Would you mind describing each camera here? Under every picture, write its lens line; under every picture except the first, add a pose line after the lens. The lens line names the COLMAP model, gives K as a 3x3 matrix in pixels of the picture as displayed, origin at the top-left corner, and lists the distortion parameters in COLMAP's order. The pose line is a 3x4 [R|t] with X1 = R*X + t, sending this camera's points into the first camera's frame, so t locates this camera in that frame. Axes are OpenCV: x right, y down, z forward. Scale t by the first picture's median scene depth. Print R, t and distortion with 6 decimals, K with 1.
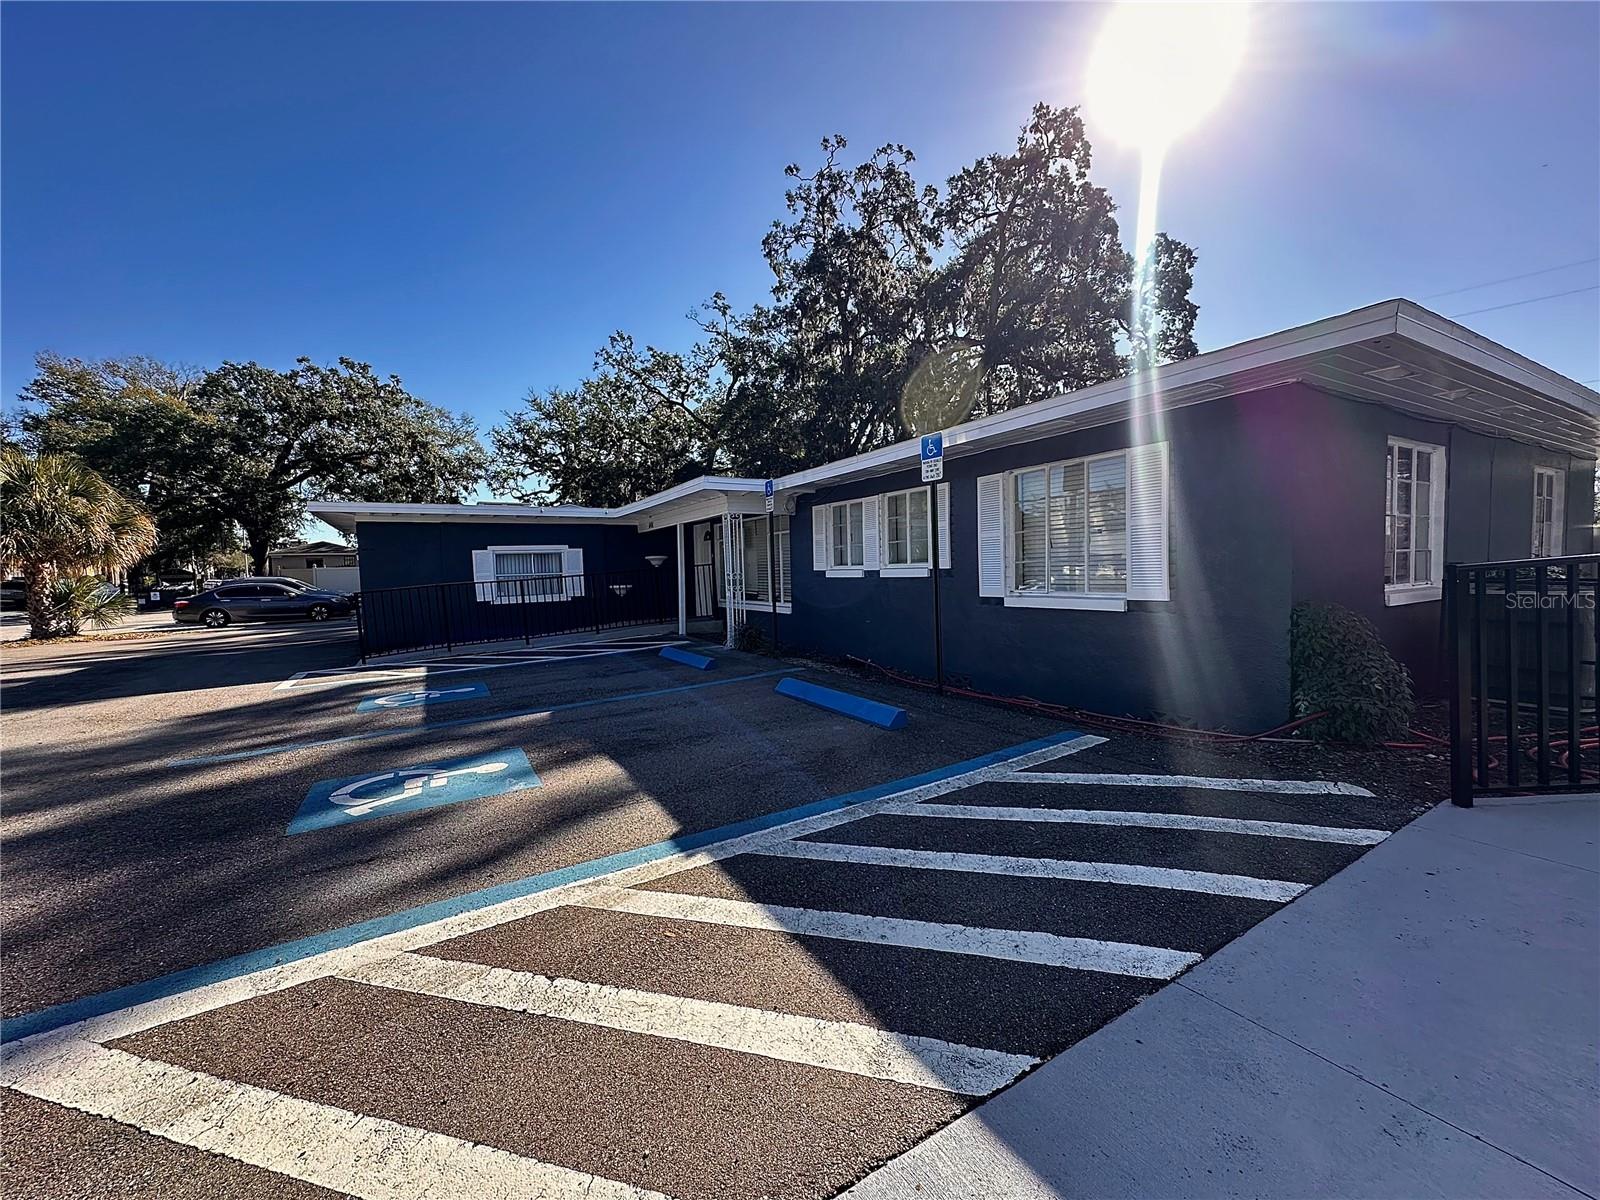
lens RADIAL K [[628.2, 0, 800.0], [0, 628.2, 600.0], [0, 0, 1]] dist [-0.000660, -0.000021]
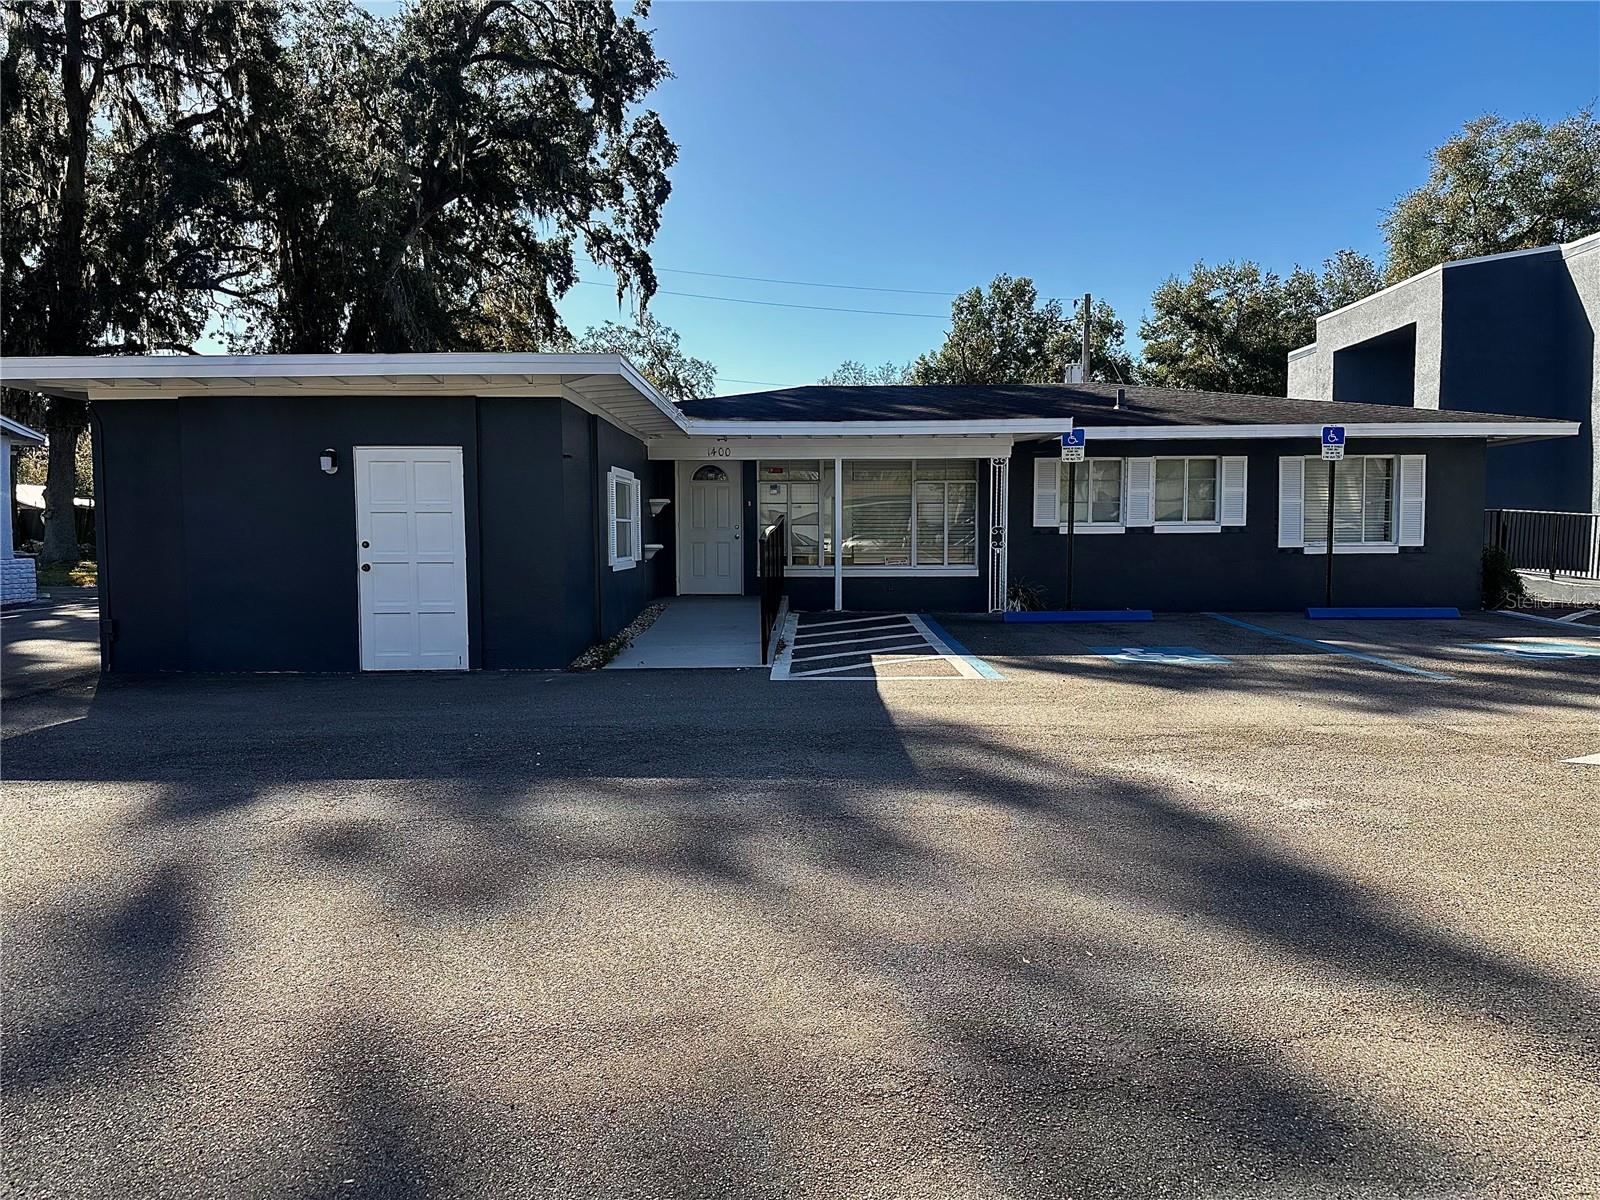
lens RADIAL K [[1128.0, 0, 800.0], [0, 1128.0, 600.0], [0, 0, 1]] dist [0.151587, -0.199620]
pose [[0.524337, -0.002448, 0.851508, -1.847384], [0.031780, 0.999355, -0.016697, 0.090719], [-0.850918, 0.035816, 0.524076, 0.478476]]
